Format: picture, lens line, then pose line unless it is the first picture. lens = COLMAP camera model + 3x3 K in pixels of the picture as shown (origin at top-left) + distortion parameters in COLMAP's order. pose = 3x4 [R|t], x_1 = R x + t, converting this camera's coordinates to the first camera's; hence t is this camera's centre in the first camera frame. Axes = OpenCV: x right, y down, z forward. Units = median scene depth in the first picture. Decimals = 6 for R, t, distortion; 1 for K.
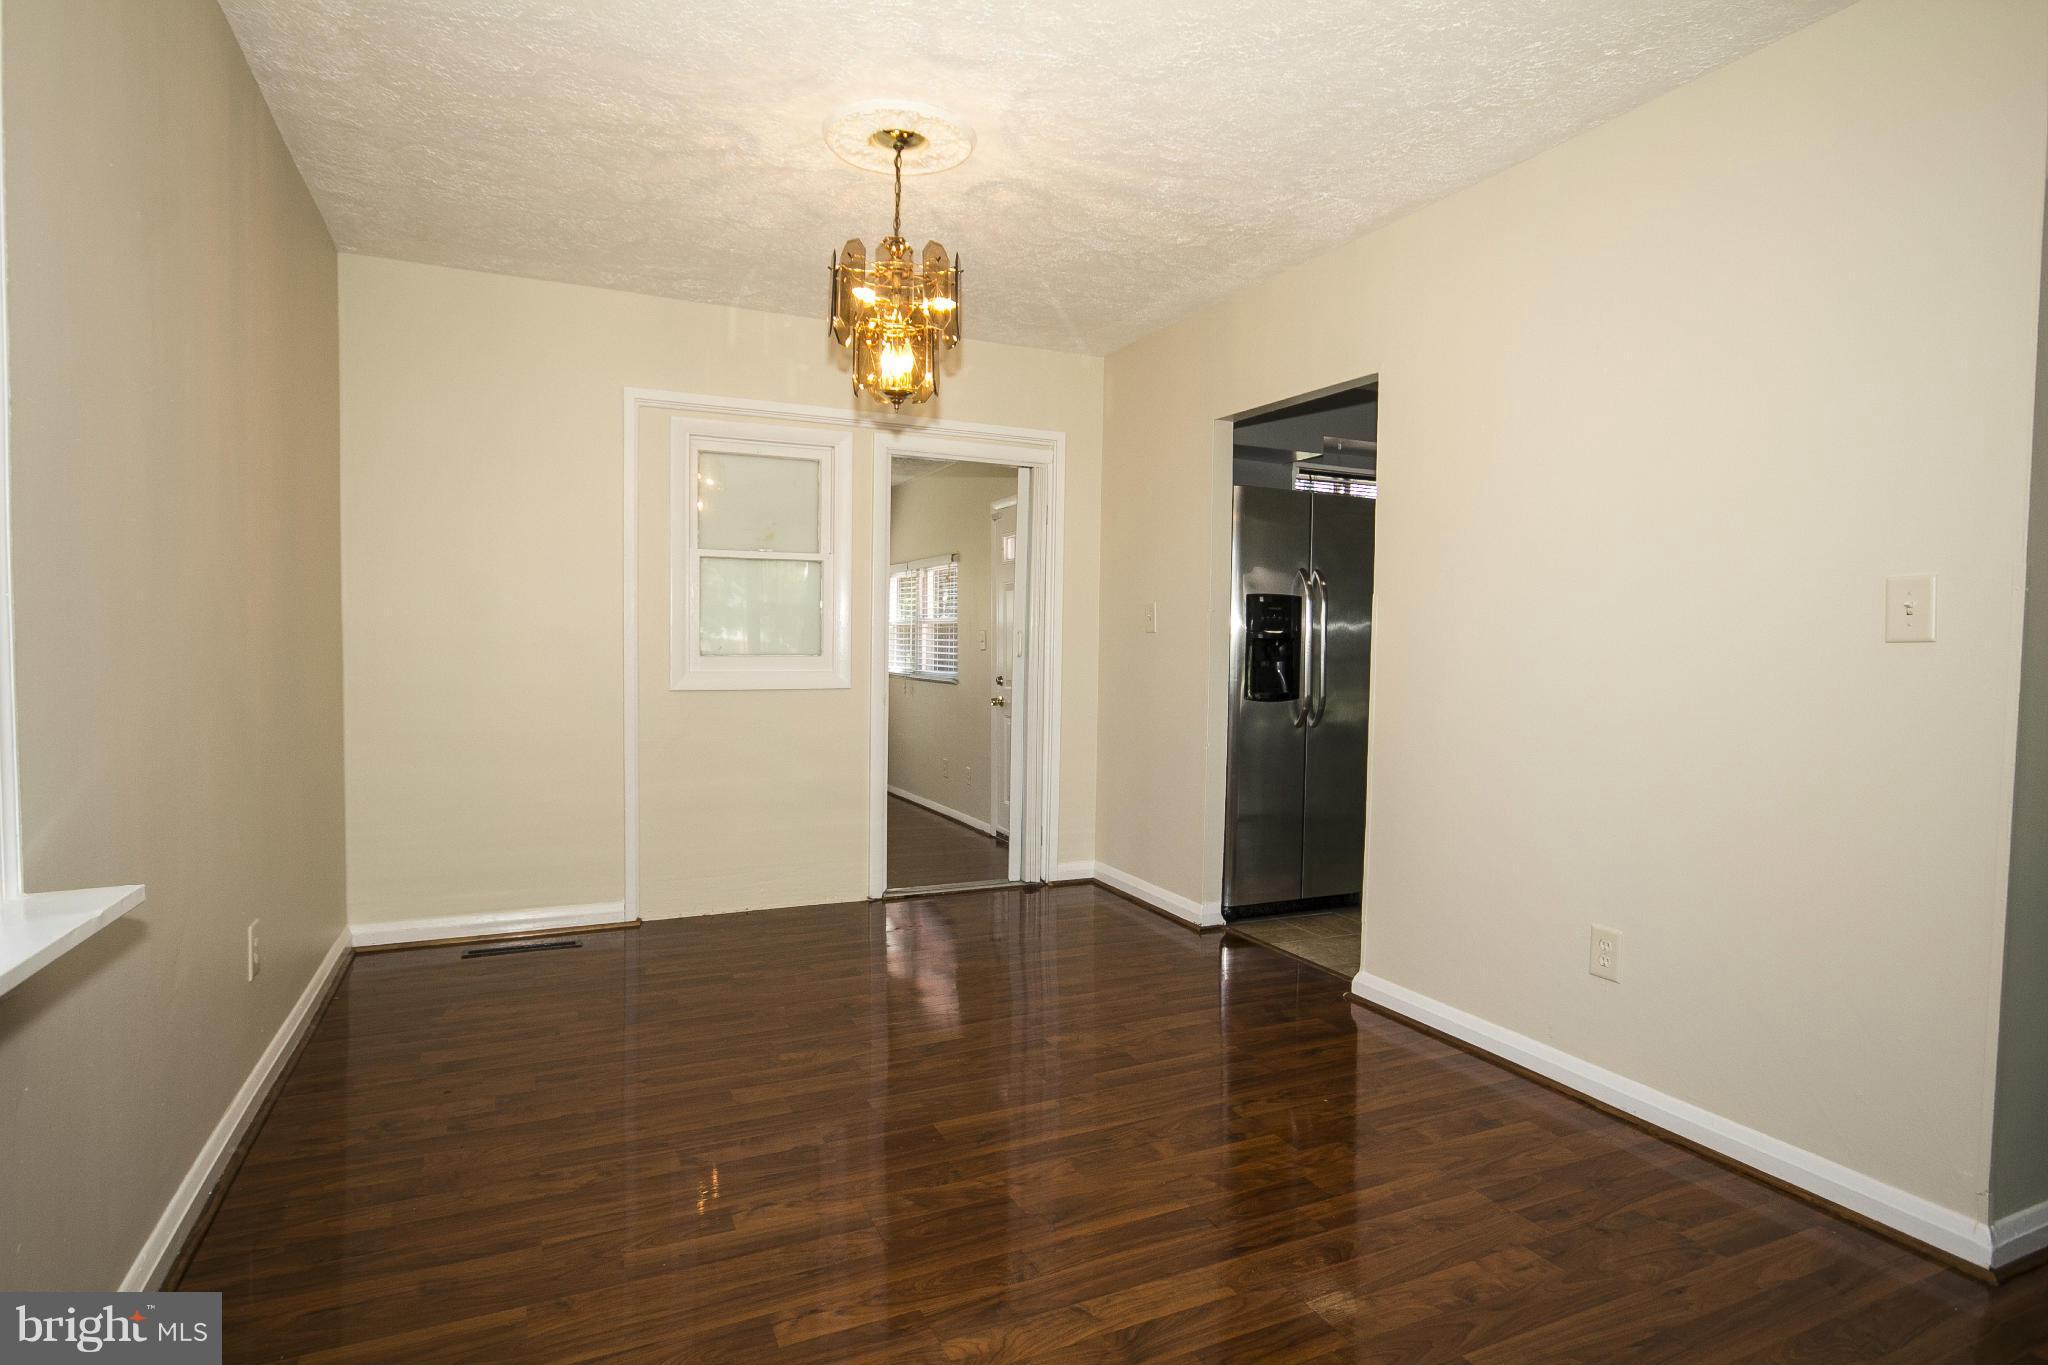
lens RADIAL K [[1095.4, 0, 1034.9], [0, 1095.4, 691.4], [0, 0, 1]] dist [-0.000816, 0.000281]
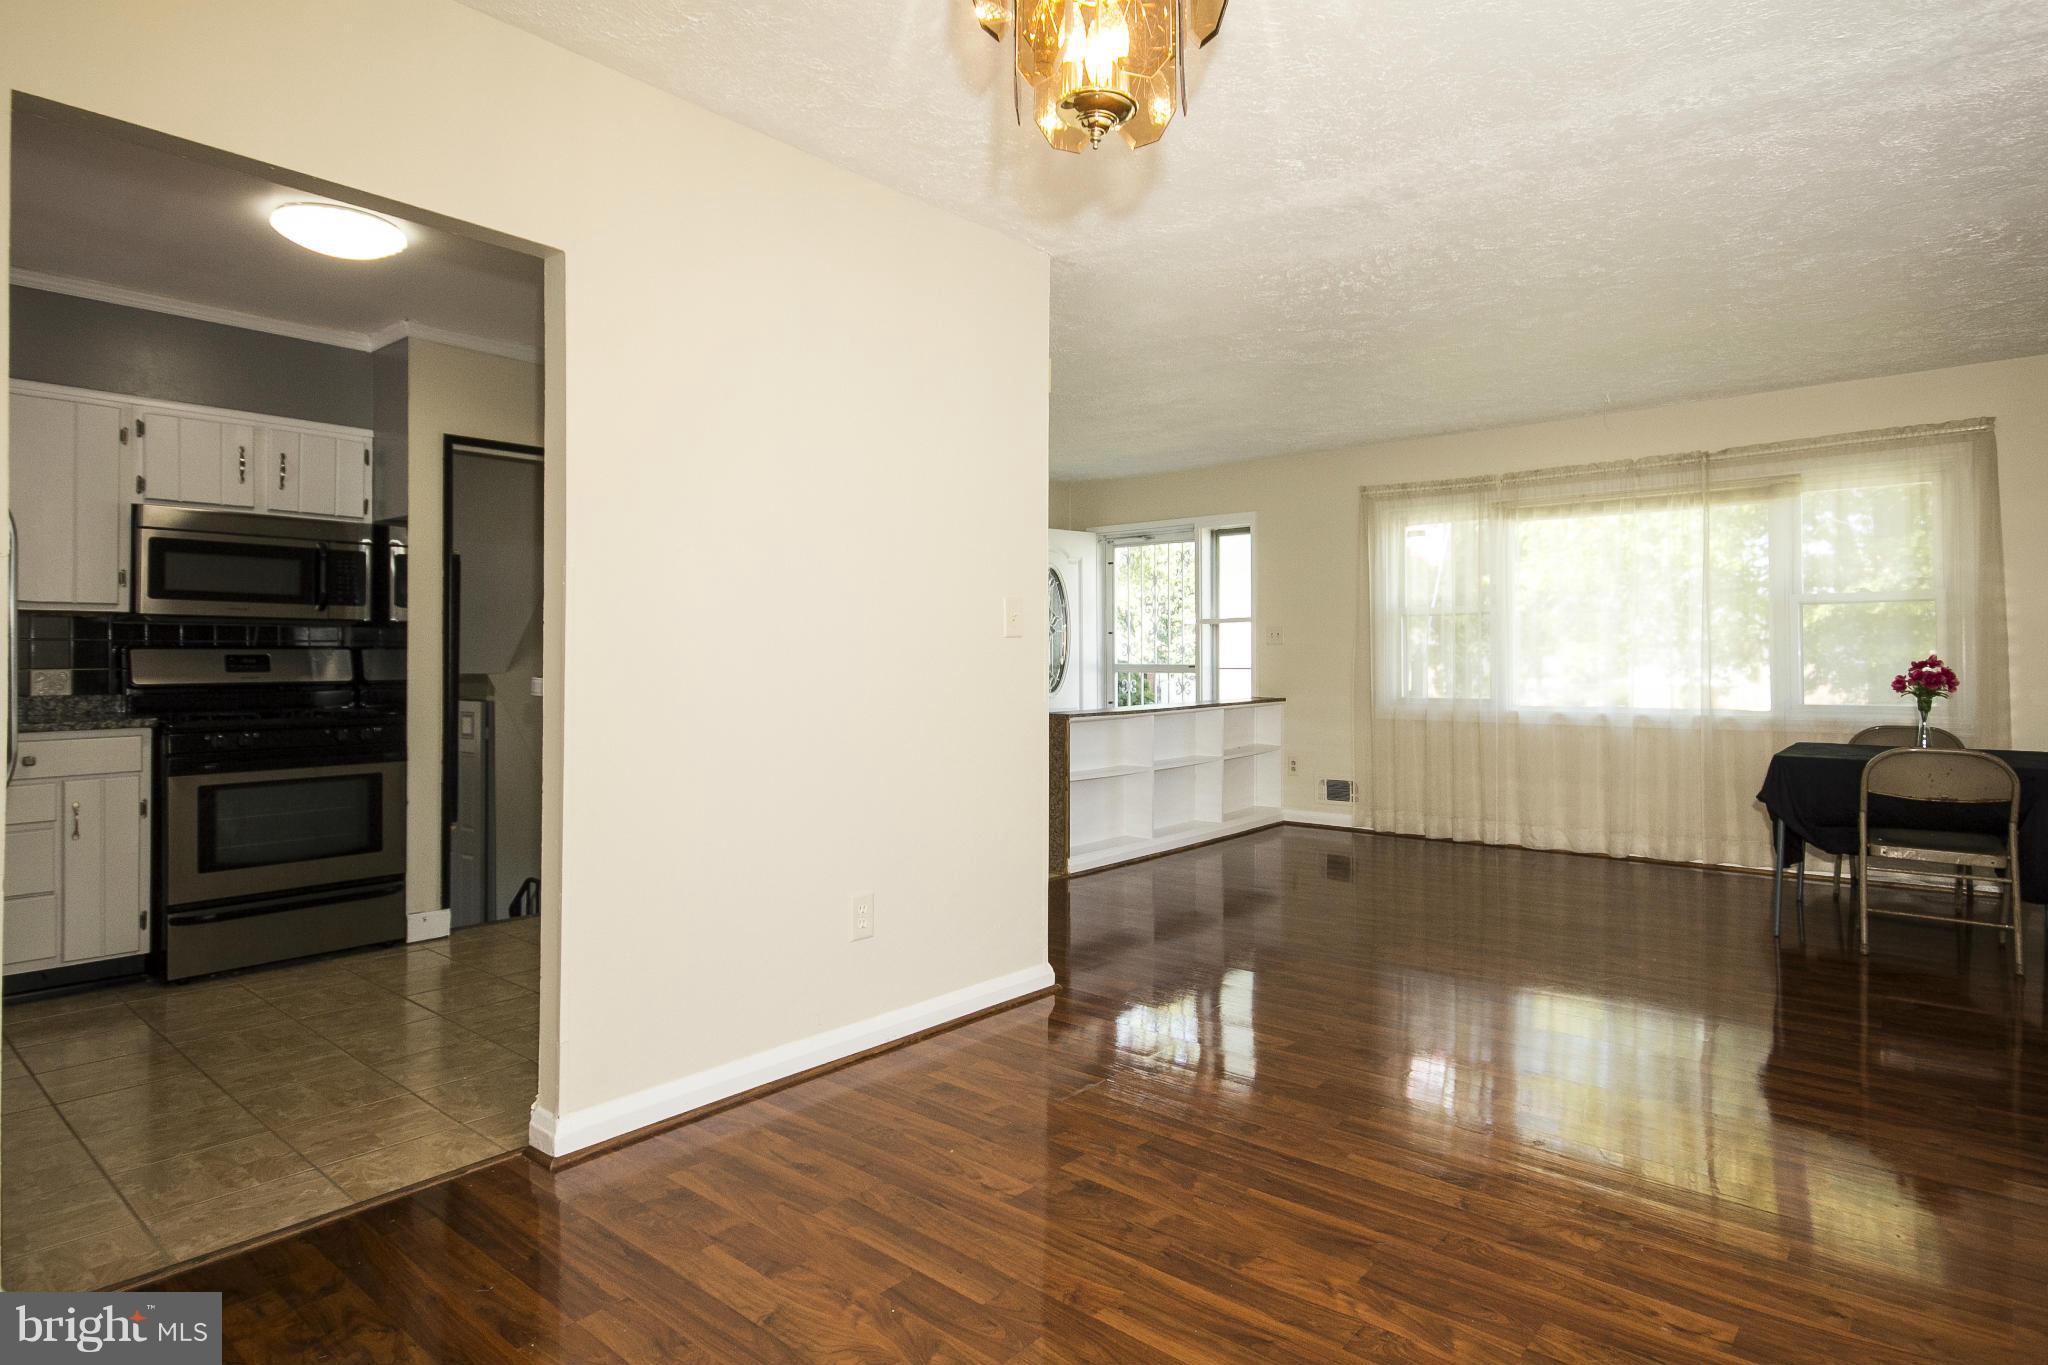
lens RADIAL K [[1109.8, 0, 1028.2], [0, 1109.8, 648.0], [0, 0, 1]] dist [0.000717, 0.001337]
pose [[-0.410946, -0.001858, 0.911658, -0.565162], [0.040807, 0.998958, 0.020431, -0.051540], [-0.910746, 0.045598, -0.410442, 1.249113]]
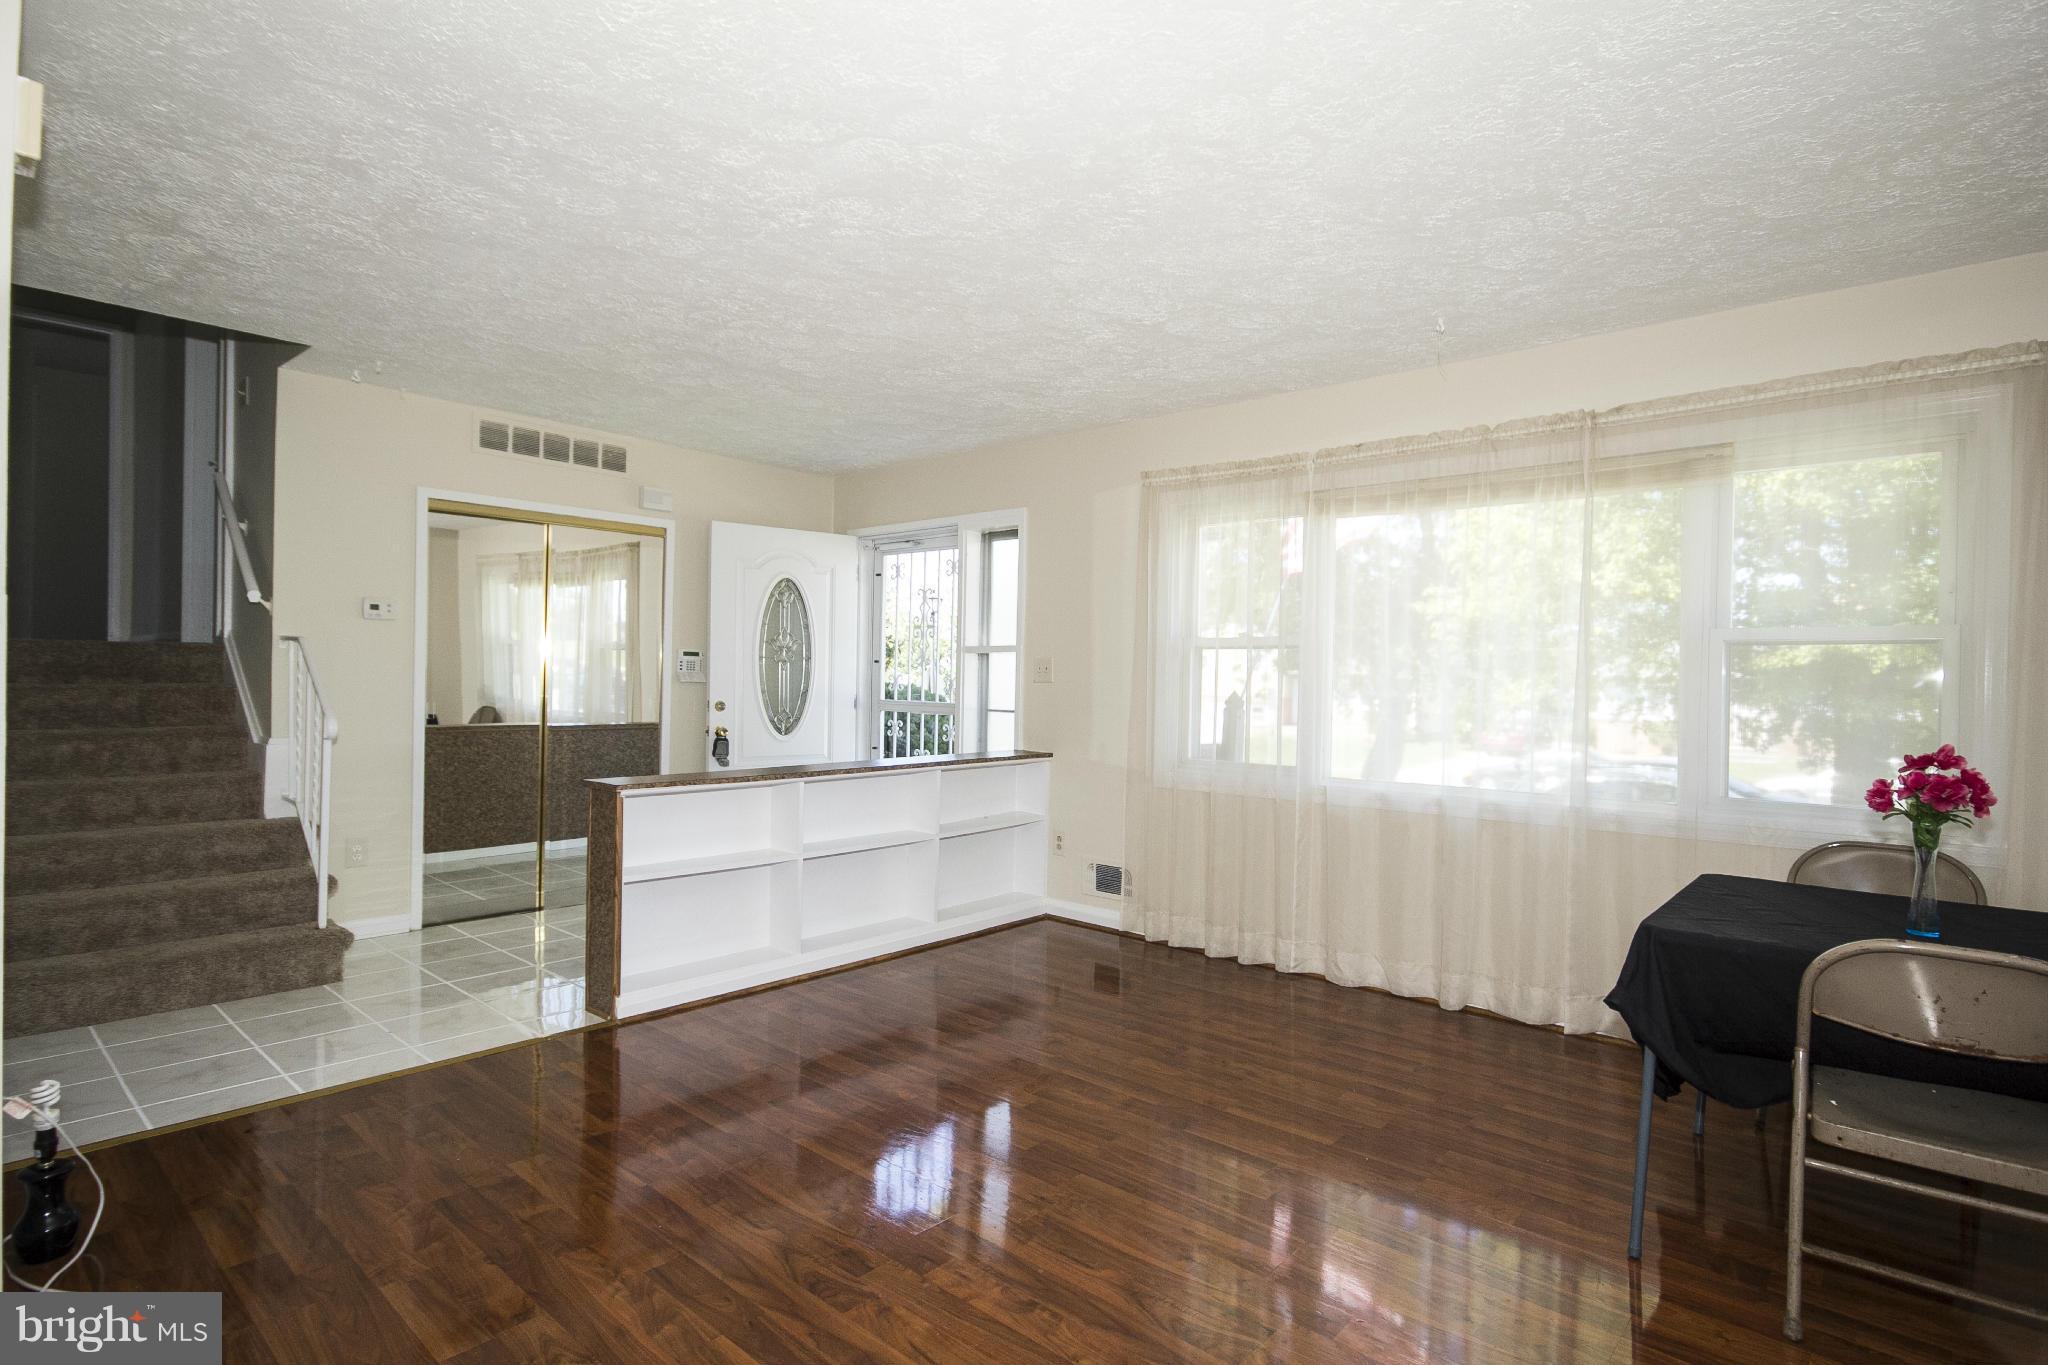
lens RADIAL K [[1037.2, 0, 1019.6], [0, 1037.2, 686.5], [0, 0, 1]] dist [0.000353, -0.000637]
pose [[-0.390724, -0.025703, 0.920149, -0.109017], [0.019761, 0.999146, 0.036300, -0.043412], [-0.920296, 0.032367, -0.389882, 0.394984]]
